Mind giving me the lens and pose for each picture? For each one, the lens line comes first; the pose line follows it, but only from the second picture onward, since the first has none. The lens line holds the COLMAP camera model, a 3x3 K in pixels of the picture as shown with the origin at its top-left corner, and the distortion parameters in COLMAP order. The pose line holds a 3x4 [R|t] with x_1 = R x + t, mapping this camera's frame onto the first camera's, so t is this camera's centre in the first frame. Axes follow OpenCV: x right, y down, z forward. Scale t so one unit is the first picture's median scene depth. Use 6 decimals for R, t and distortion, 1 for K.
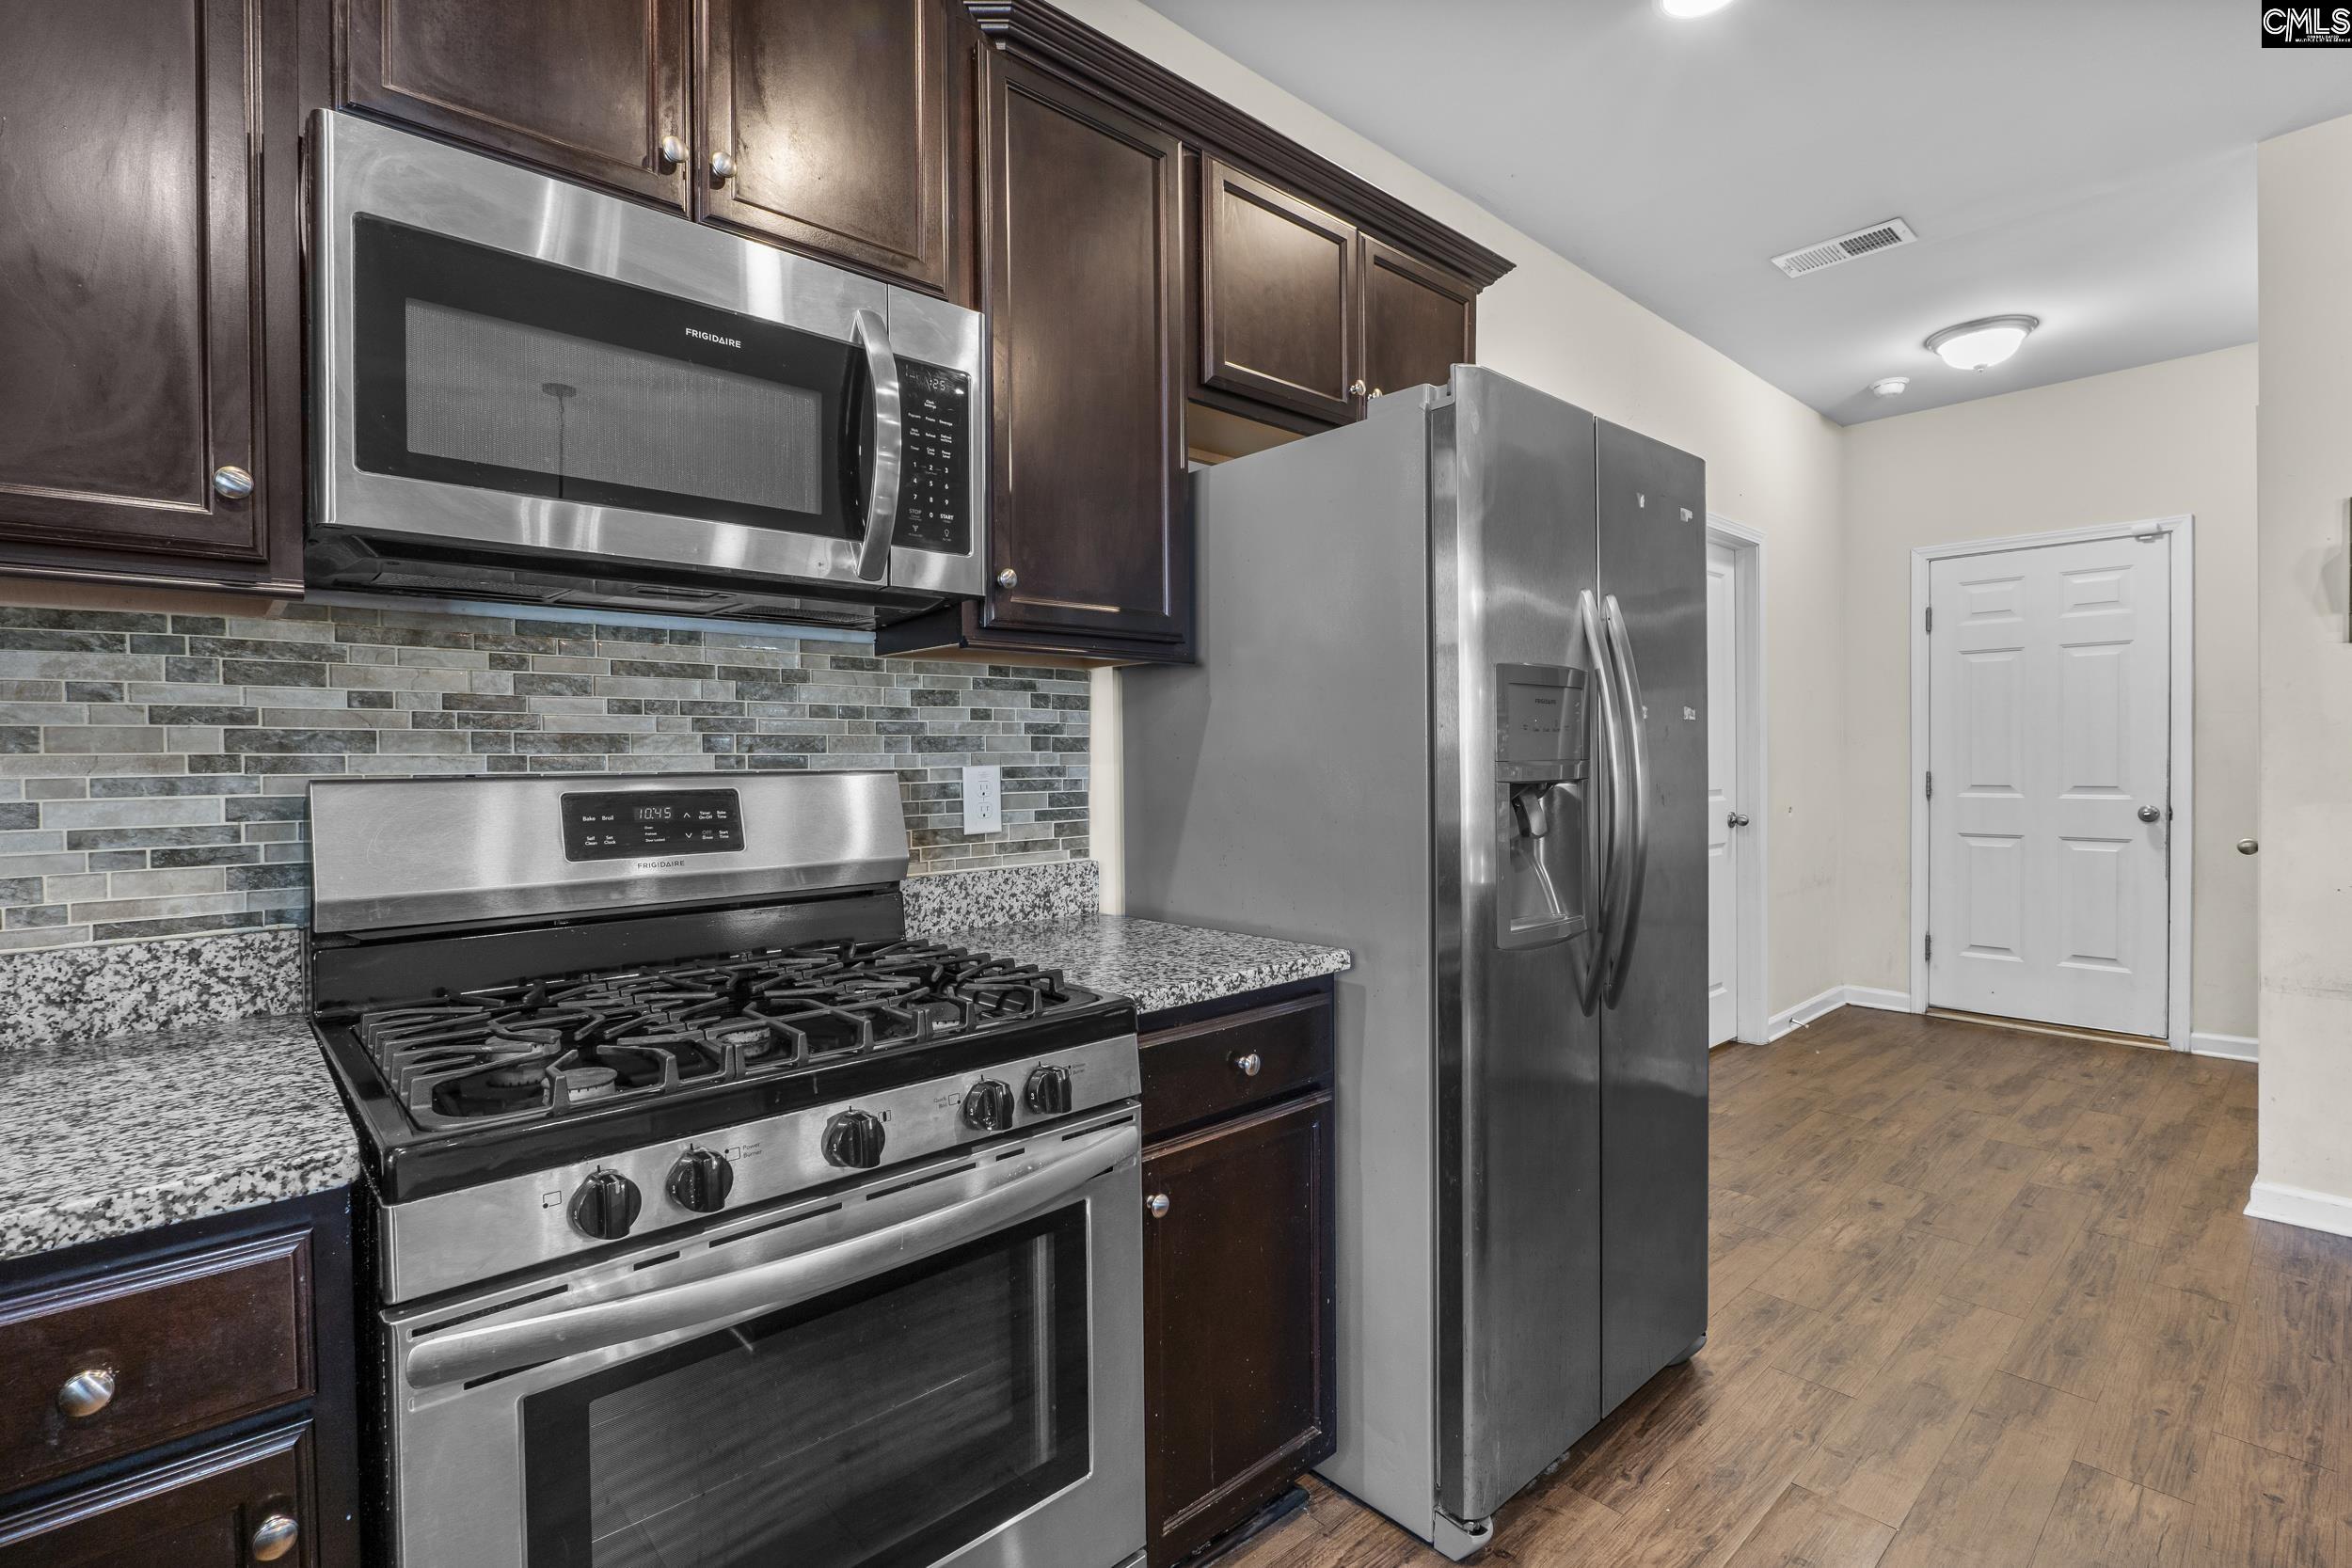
lens RADIAL K [[1086.0, 0, 1189.6], [0, 1086.0, 771.9], [0, 0, 1]] dist [-0.010643, 0.000758]
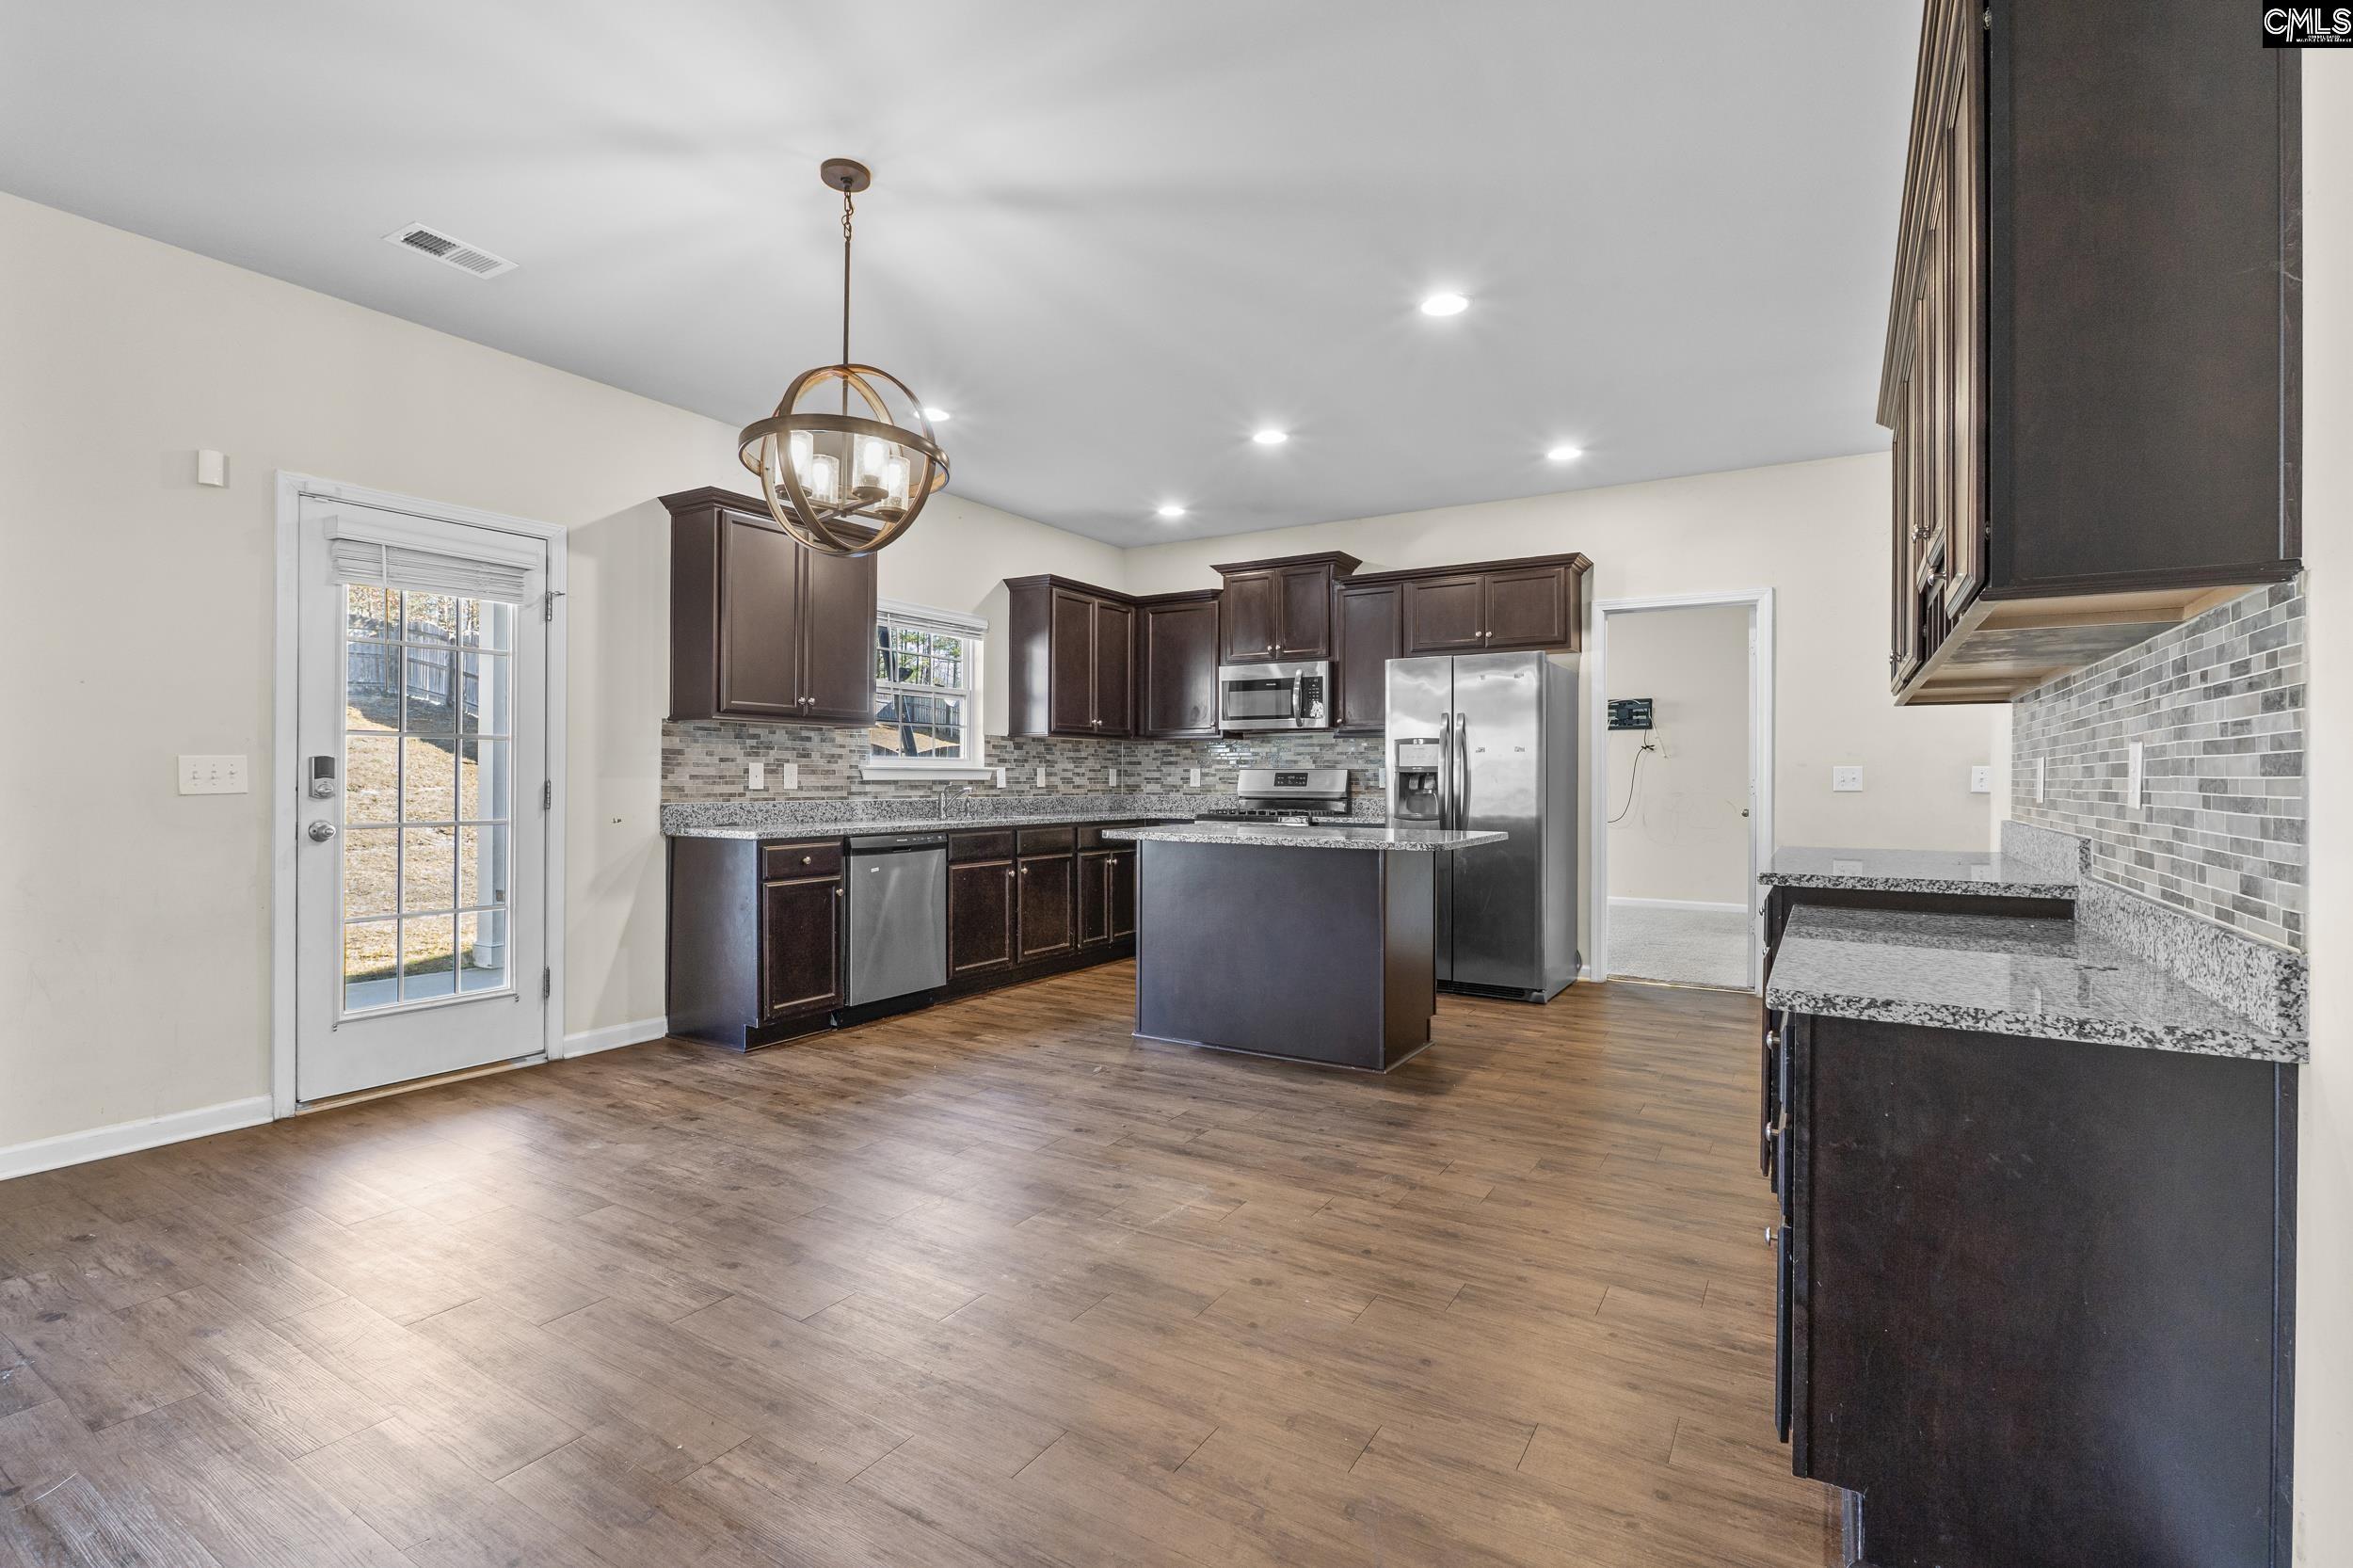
lens RADIAL K [[1086.6, 0, 1169.5], [0, 1086.6, 779.8], [0, 0, 1]] dist [-0.010643, 0.000758]
pose [[0.270408, 0.011221, -0.962681, 2.859292], [-0.016095, 0.999845, 0.007134, 0.017792], [0.962611, 0.013565, 0.270546, -0.566853]]
